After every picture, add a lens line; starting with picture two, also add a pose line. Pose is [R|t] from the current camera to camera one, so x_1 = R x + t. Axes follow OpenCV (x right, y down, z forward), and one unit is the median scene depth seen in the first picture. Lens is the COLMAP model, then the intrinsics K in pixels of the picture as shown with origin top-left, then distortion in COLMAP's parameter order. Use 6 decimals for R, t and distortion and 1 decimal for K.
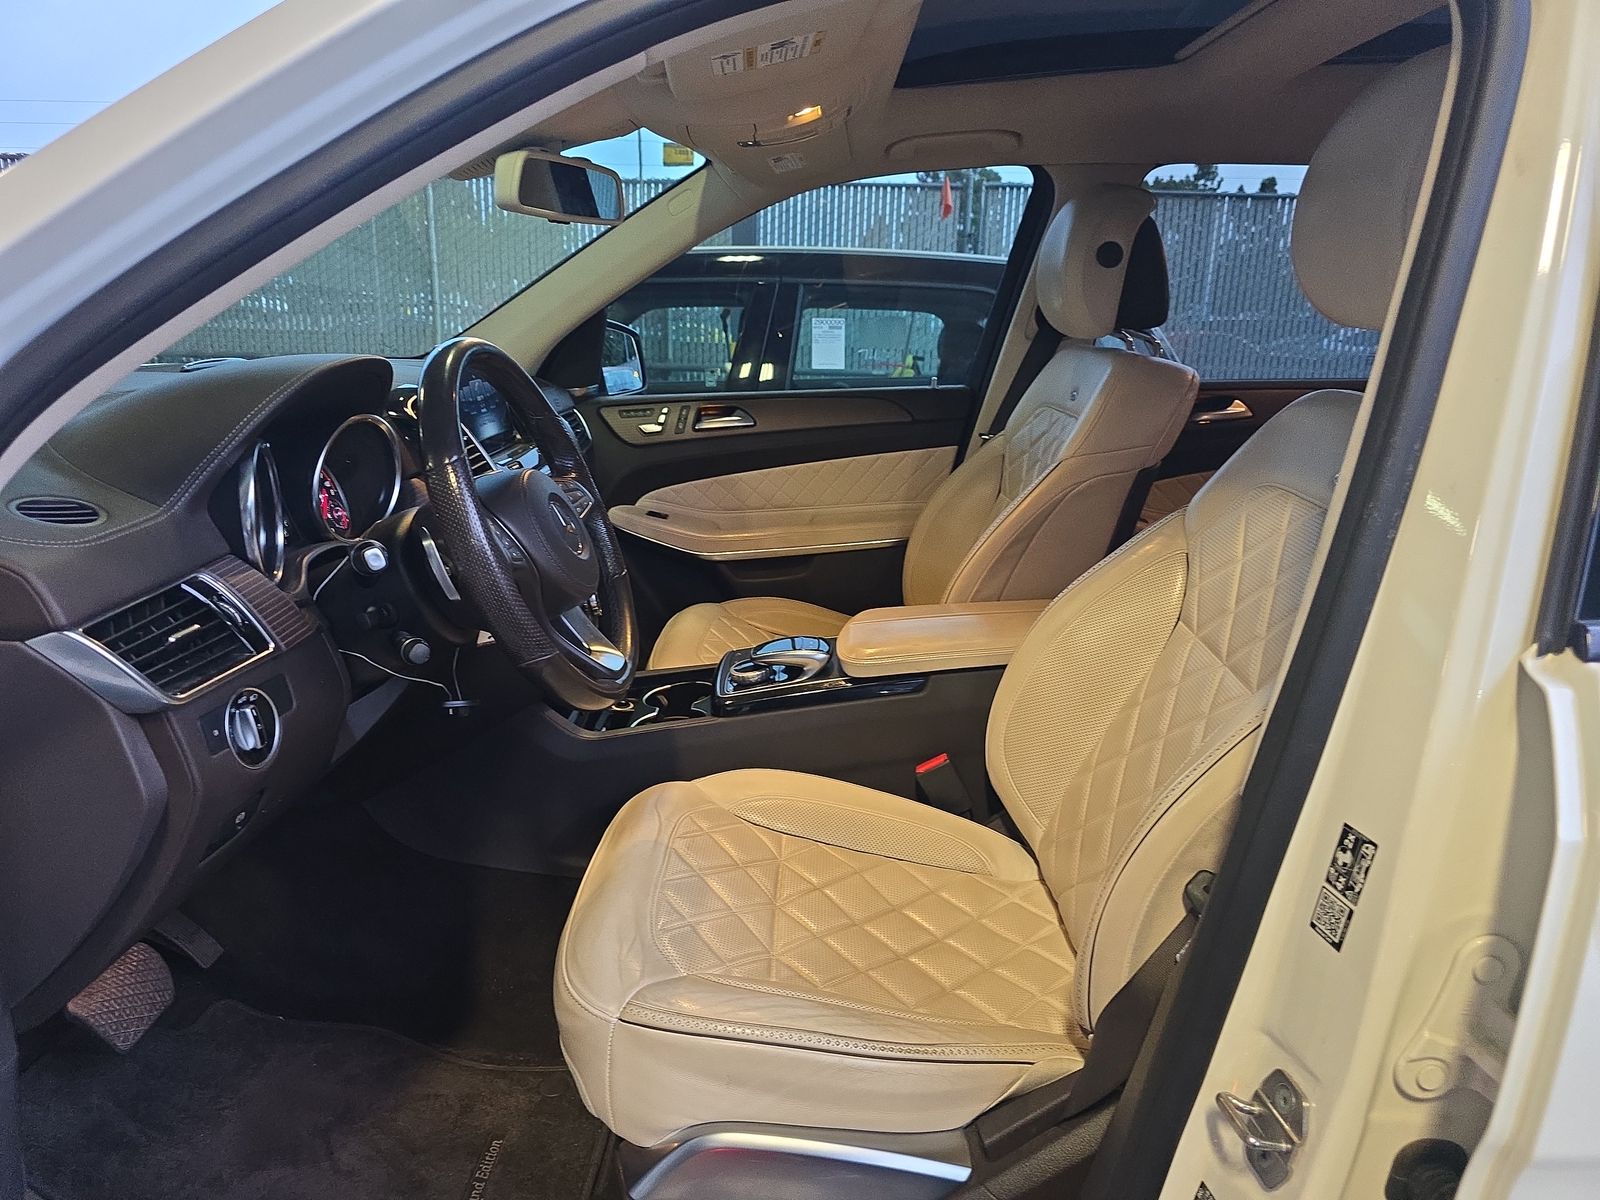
lens RADIAL K [[1077.0, 0, 795.2], [0, 1077.0, 599.7], [0, 0, 1]] dist [0.076048, -0.079675]
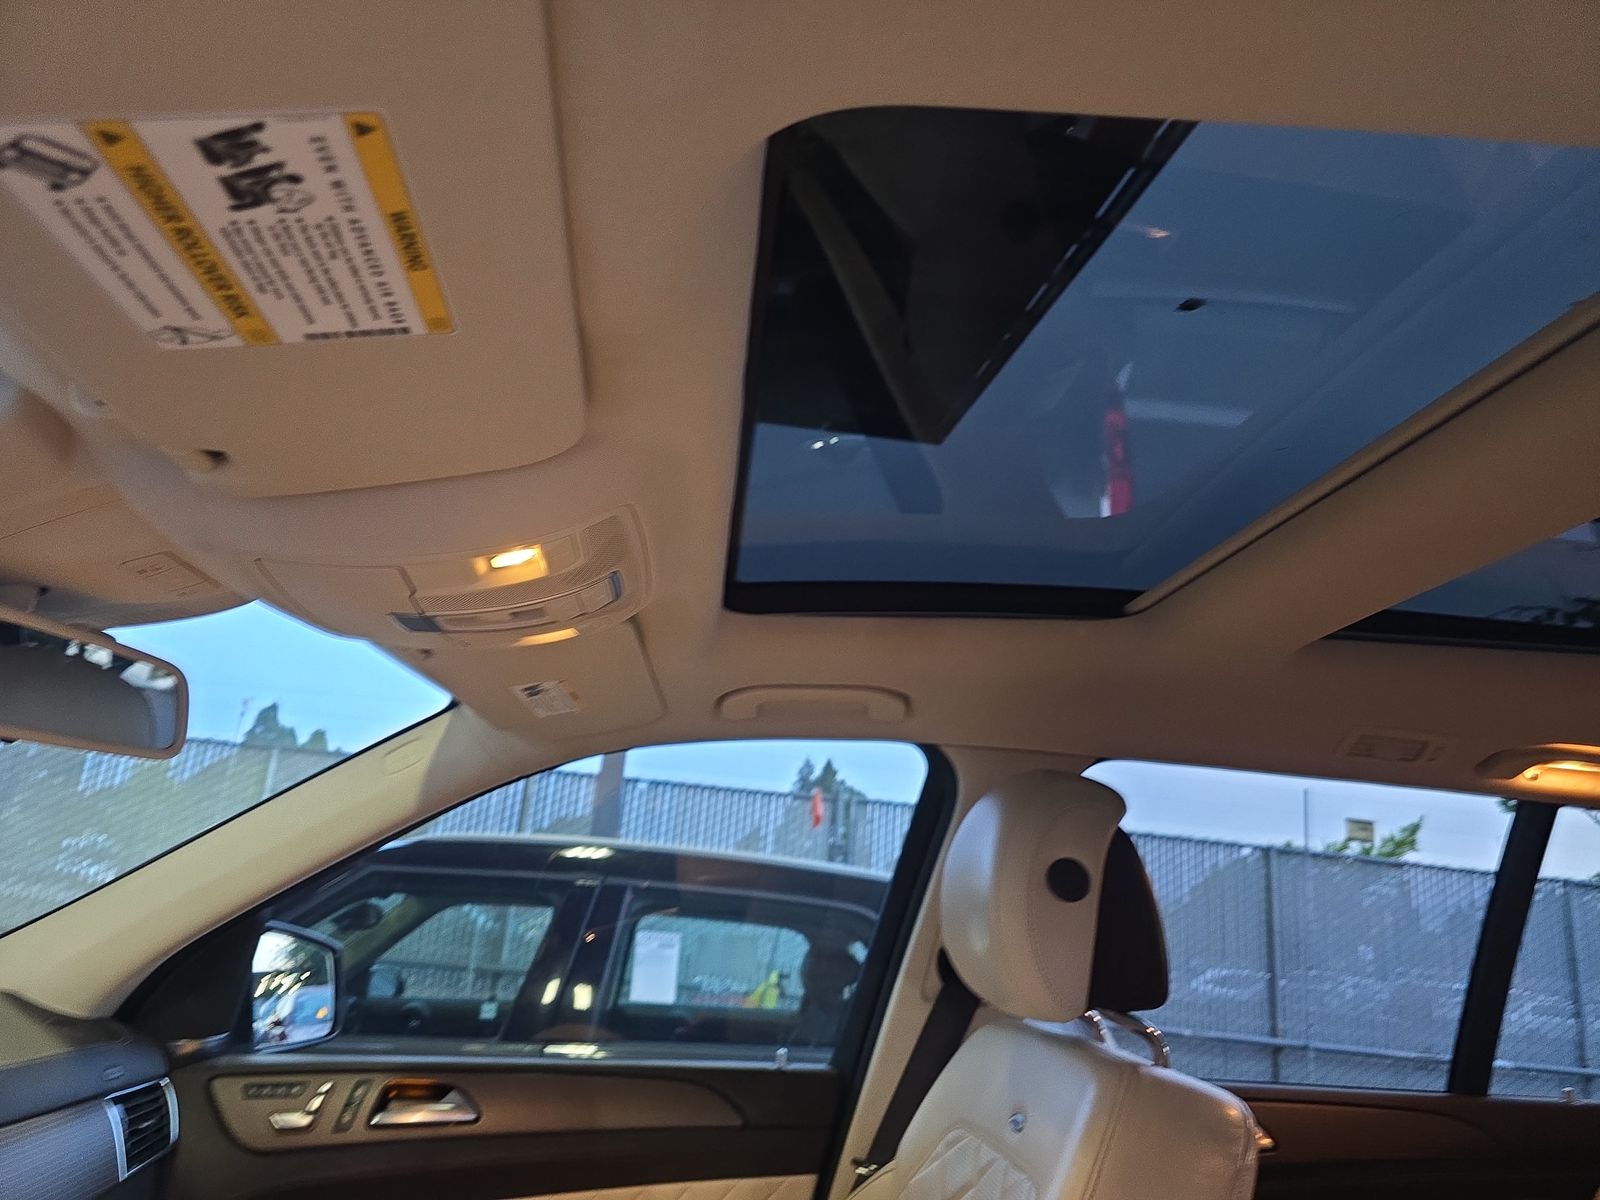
lens RADIAL K [[1080.2, 0, 800.0], [0, 1080.2, 600.0], [0, 0, 1]] dist [0.038759, -0.029999]
pose [[0.991200, 0.090850, 0.096272, 0.054121], [-0.027922, 0.854423, -0.518827, -0.100378], [-0.129392, 0.511573, 0.849441, 0.324605]]
